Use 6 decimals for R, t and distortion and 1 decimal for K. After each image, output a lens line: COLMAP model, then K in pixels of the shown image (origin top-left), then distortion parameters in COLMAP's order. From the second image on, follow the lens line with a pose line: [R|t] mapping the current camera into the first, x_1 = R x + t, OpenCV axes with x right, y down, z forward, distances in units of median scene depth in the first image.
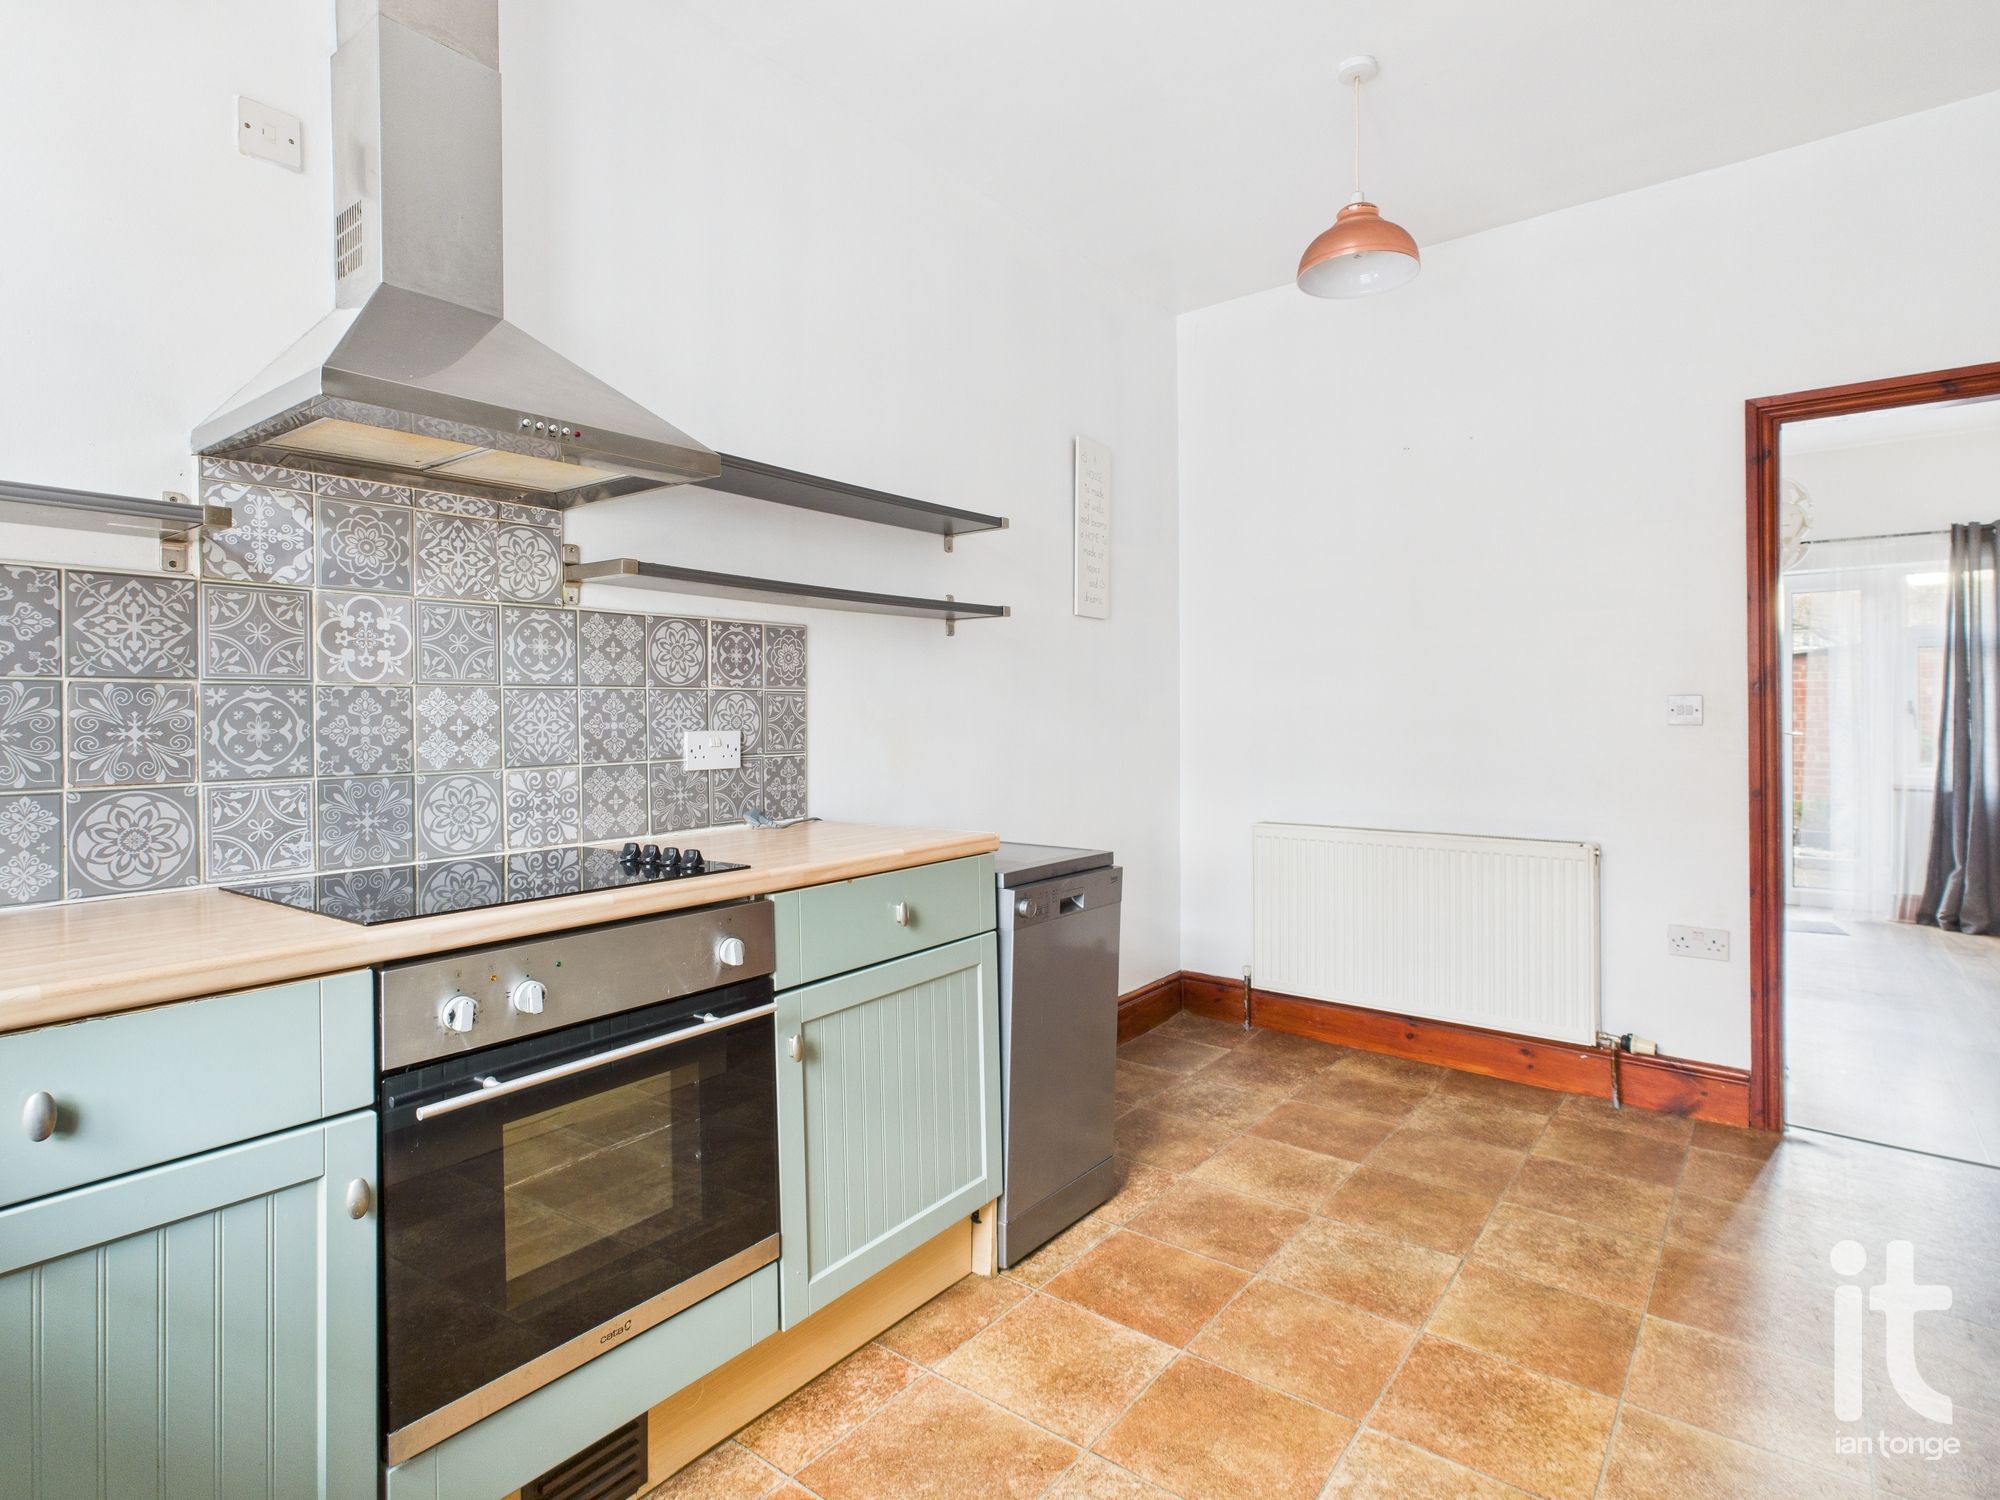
lens RADIAL K [[1050.8, 0, 998.8], [0, 1050.8, 712.4], [0, 0, 1]] dist [-0.000749, -0.000266]
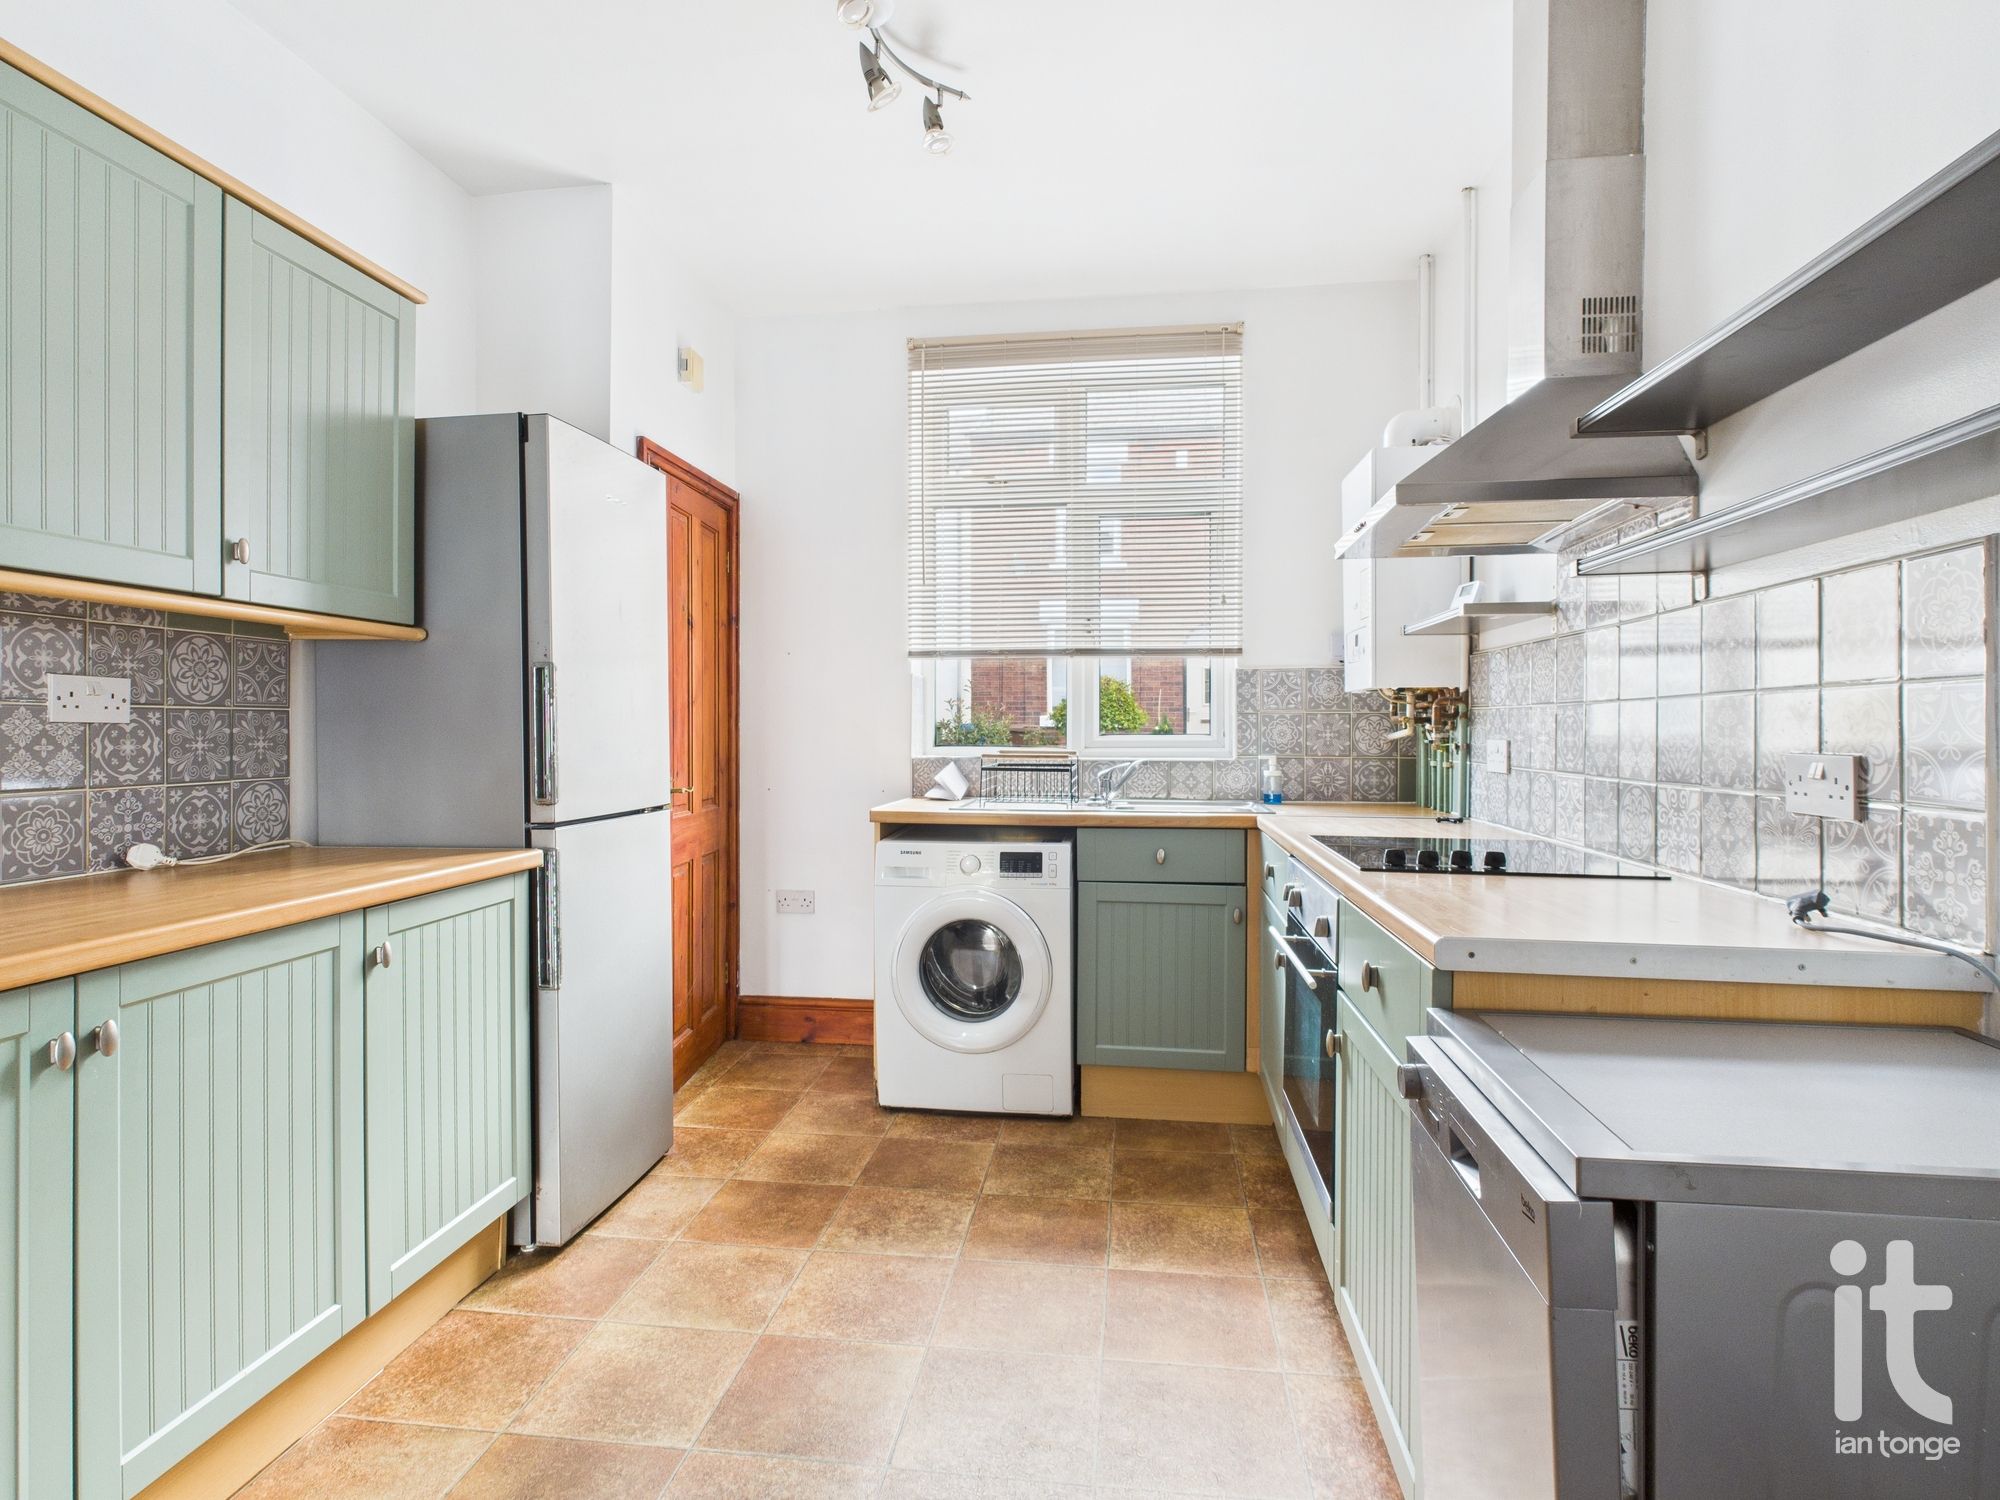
lens RADIAL K [[1050.8, 0, 998.0], [0, 1050.8, 736.9], [0, 0, 1]] dist [-0.000749, -0.000266]
pose [[-0.868659, 0.003075, -0.495401, 0.454913], [-0.002783, 0.999935, 0.011087, 0.001802], [0.495403, 0.011009, -0.868593, 1.282309]]
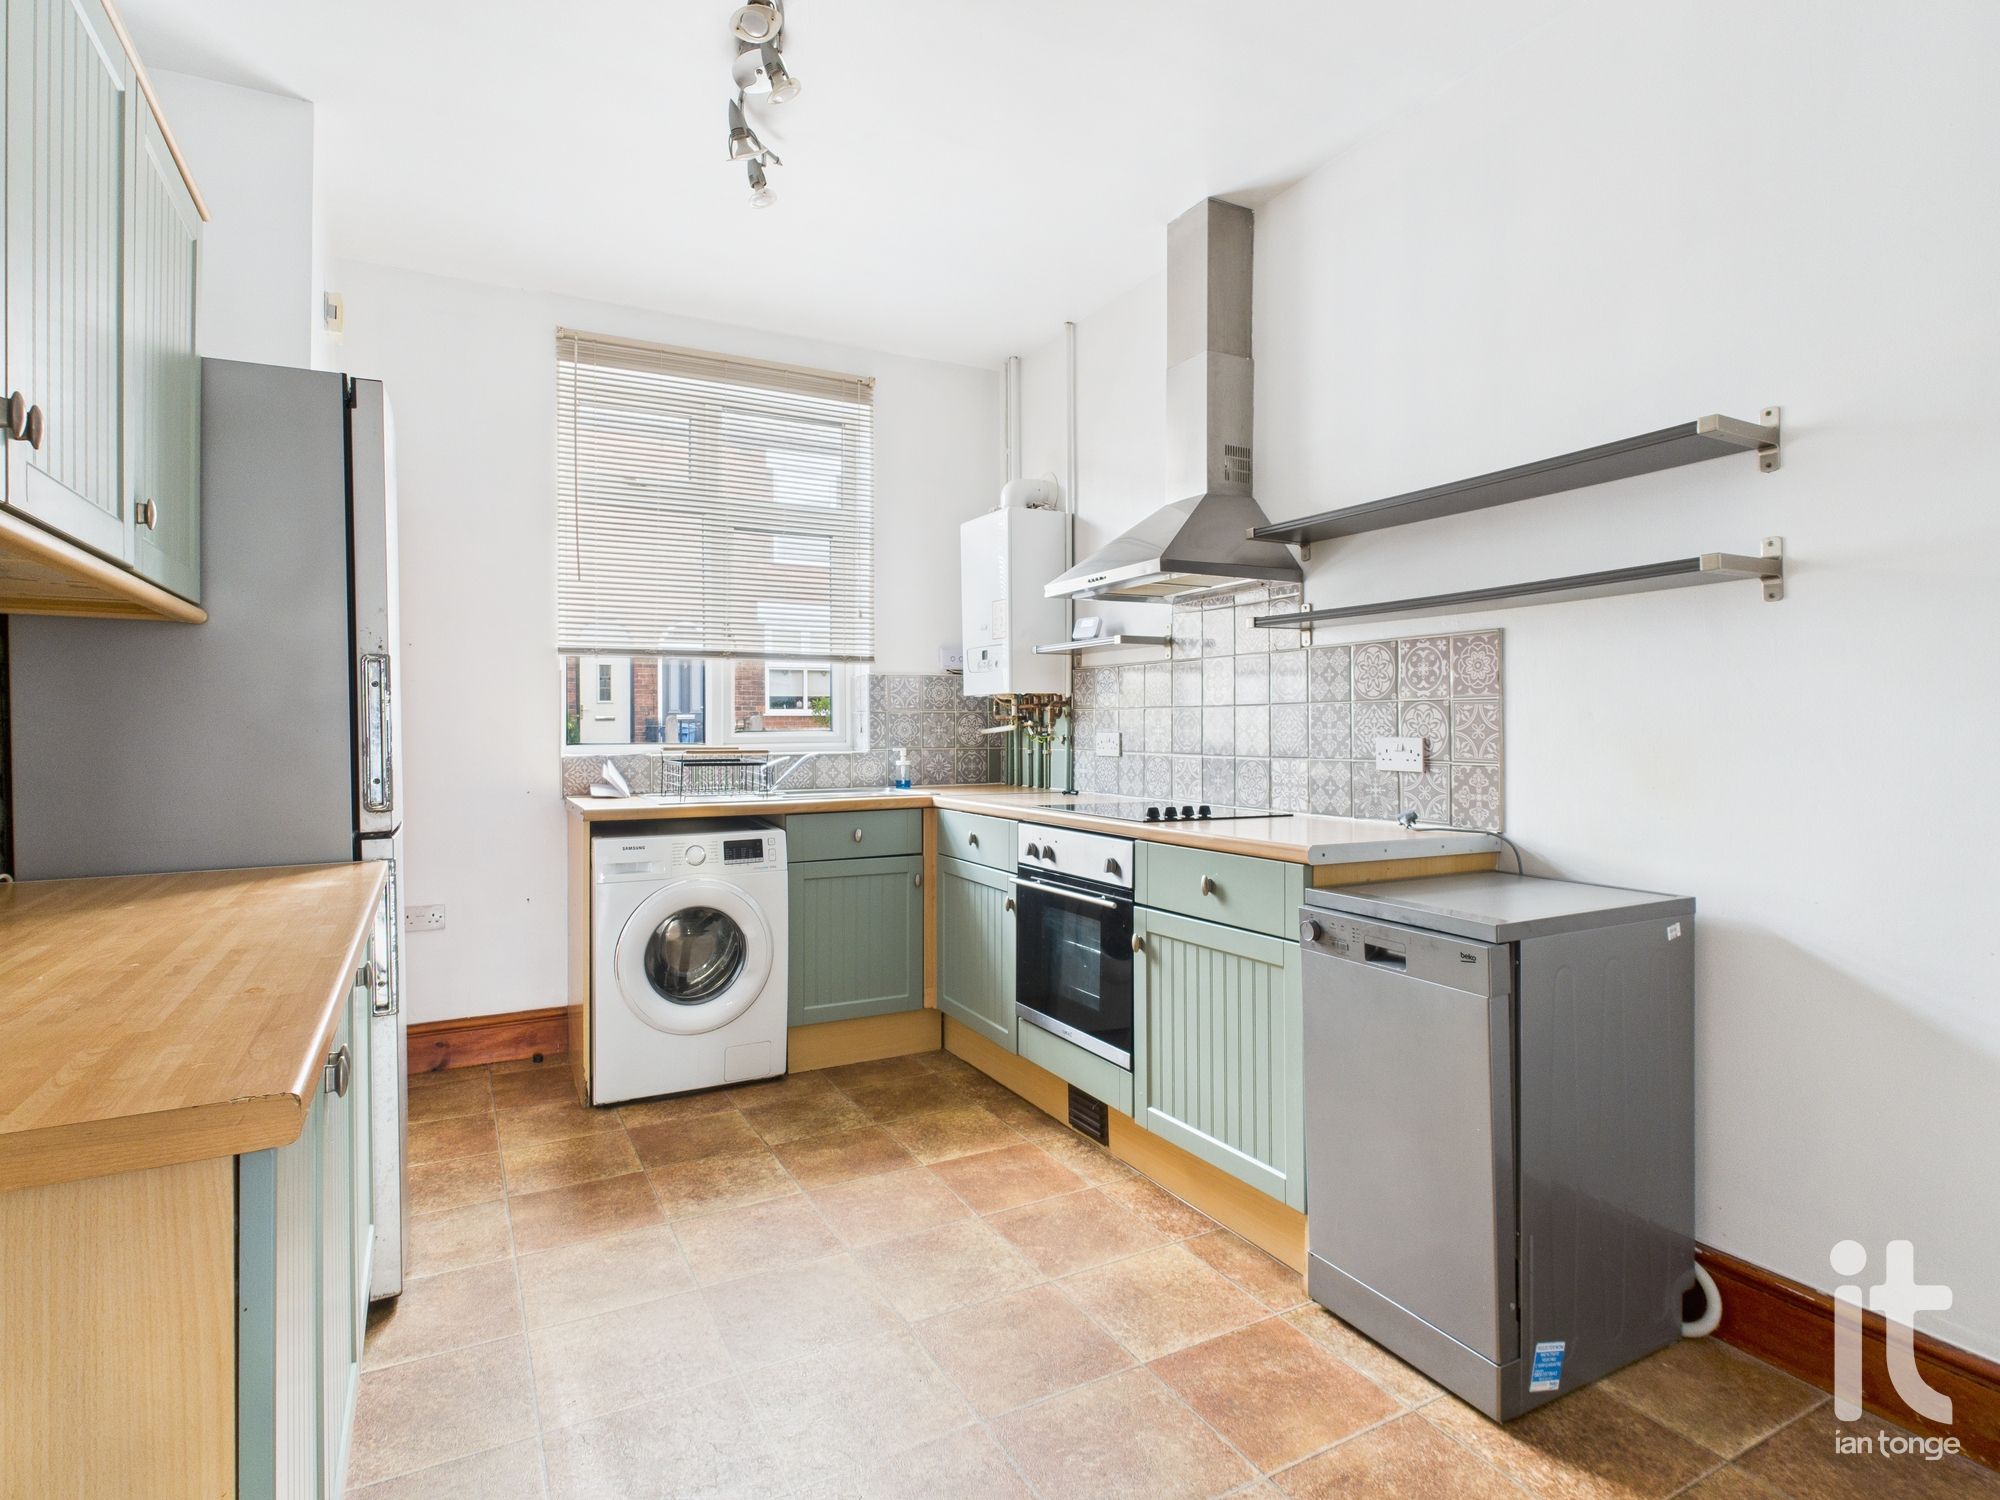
lens RADIAL K [[1050.8, 0, 1002.0], [0, 1050.8, 733.4], [0, 0, 1]] dist [-0.000749, -0.000266]
pose [[-0.415681, 0.008335, -0.909472, 0.931902], [0.000155, 0.999959, 0.009093, 0.002893], [0.909511, 0.003639, -0.415665, 1.067263]]
